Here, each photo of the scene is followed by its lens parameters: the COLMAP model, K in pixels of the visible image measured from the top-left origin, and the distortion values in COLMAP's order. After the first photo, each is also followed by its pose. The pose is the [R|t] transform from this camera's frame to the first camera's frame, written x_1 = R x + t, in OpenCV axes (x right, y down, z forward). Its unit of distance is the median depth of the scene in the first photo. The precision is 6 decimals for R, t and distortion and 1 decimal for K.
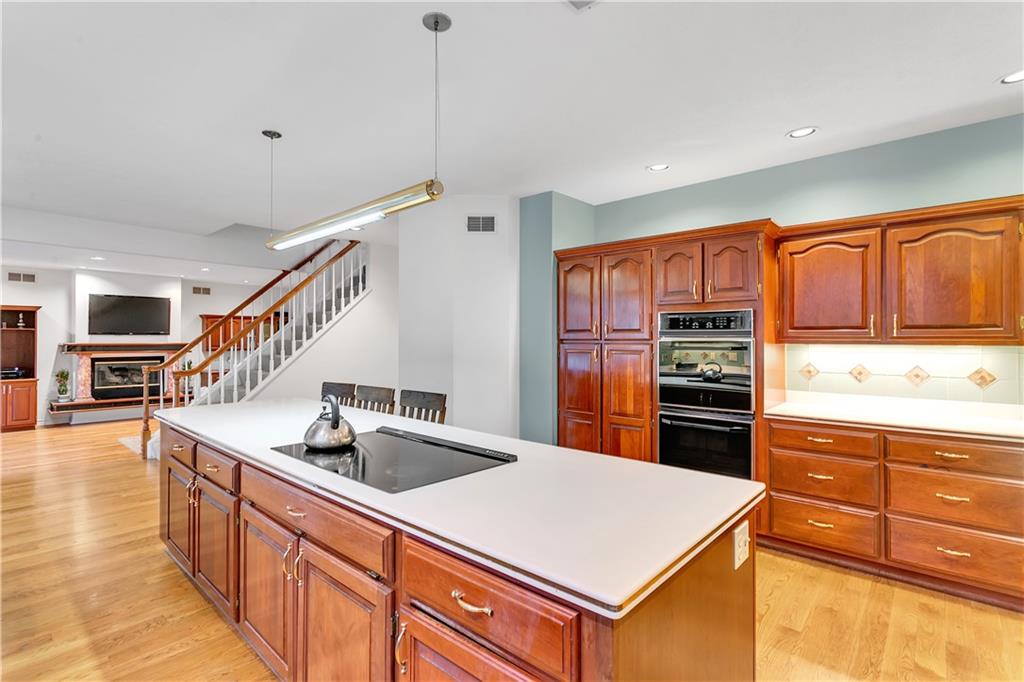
lens RADIAL K [[480.7, 0, 508.8], [0, 480.7, 339.1], [0, 0, 1]] dist [0.000846, 0.000769]
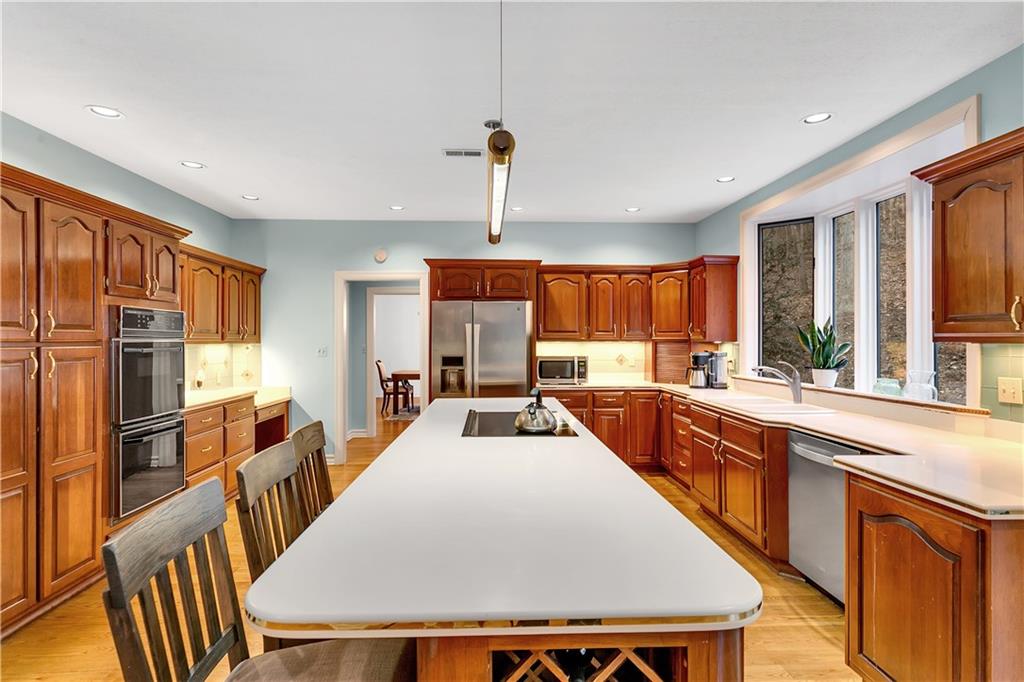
lens RADIAL K [[541.1, 0, 510.6], [0, 541.1, 339.3], [0, 0, 1]] dist [-0.002089, 0.000836]
pose [[-0.691401, -0.001513, 0.722470, -0.313716], [-0.001584, 0.999999, 0.000579, -0.000990], [-0.722470, -0.000744, -0.691402, 0.477253]]
